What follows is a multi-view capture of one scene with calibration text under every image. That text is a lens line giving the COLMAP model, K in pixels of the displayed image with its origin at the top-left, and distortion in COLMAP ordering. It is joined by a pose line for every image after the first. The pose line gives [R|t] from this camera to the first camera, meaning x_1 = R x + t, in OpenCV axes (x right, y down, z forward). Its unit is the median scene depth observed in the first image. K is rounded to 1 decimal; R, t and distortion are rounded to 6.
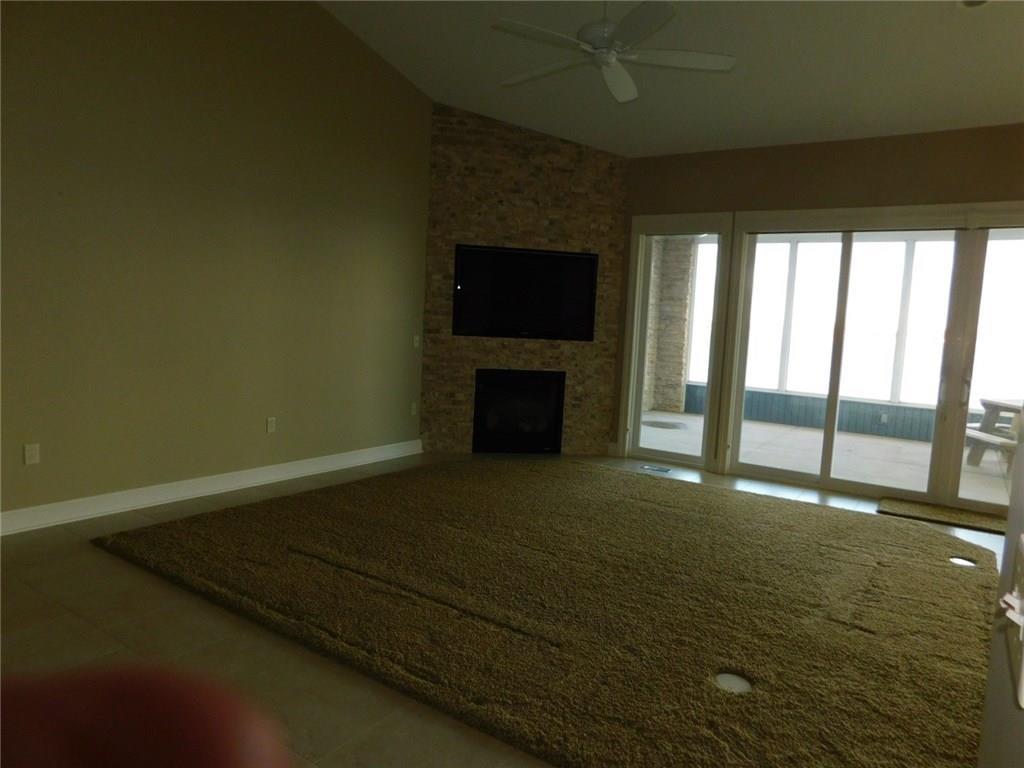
lens RADIAL K [[677.8, 0, 514.6], [0, 677.8, 382.7], [0, 0, 1]] dist [-0.066290, 0.057514]
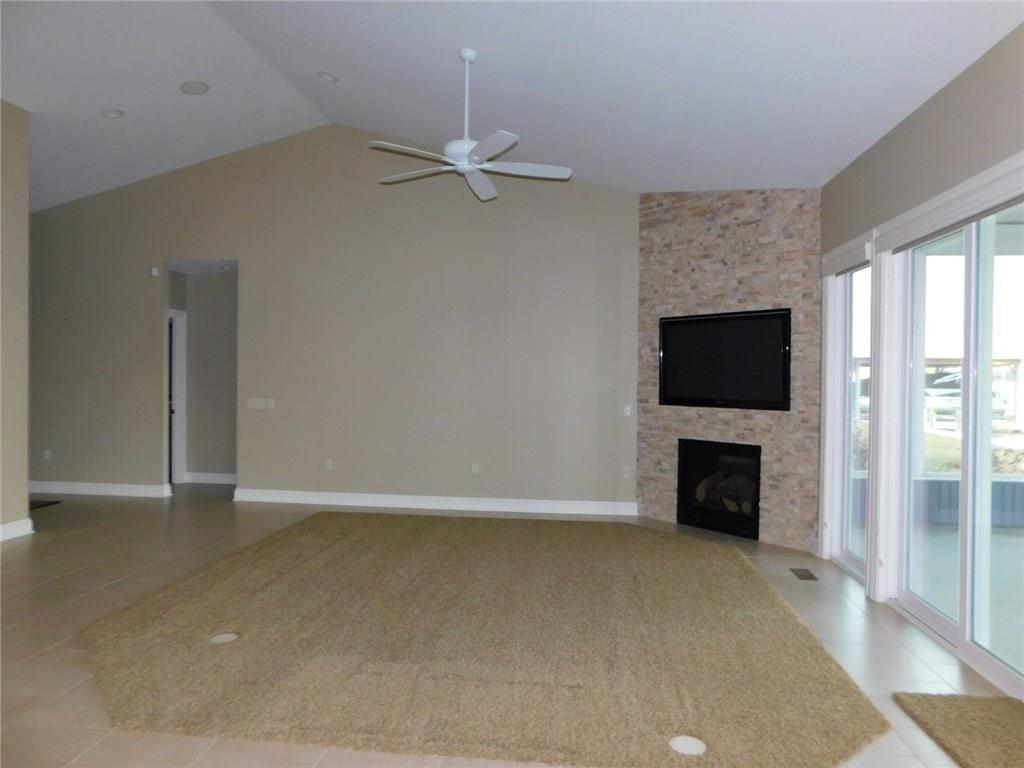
lens RADIAL K [[677.8, 0, 514.6], [0, 677.8, 382.7], [0, 0, 1]] dist [-0.066290, 0.057514]
pose [[0.460915, -0.037468, -0.886653, 0.718028], [-0.072169, 0.994217, -0.079529, -0.005550], [0.884505, 0.100645, 0.455545, 0.326528]]
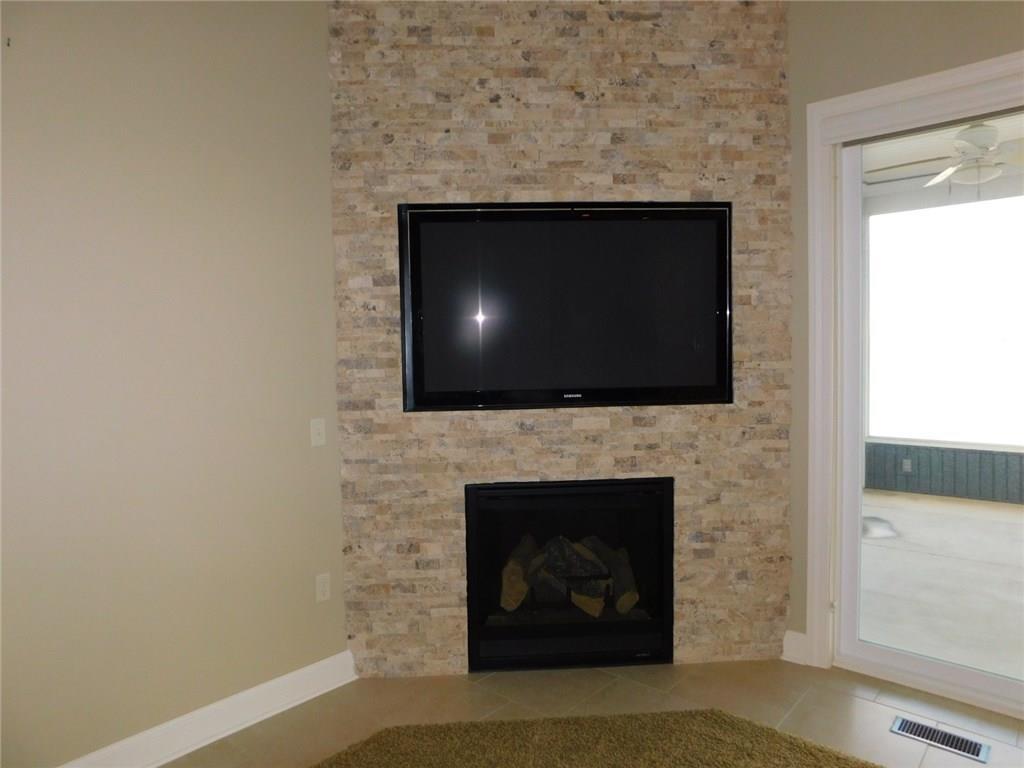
lens RADIAL K [[677.8, 0, 514.6], [0, 677.8, 382.7], [0, 0, 1]] dist [-0.066290, 0.057514]
pose [[0.988483, -0.064210, -0.137031, 0.038794], [0.056798, 0.996738, -0.057337, -0.059180], [0.140266, 0.048894, 0.988906, 0.571549]]
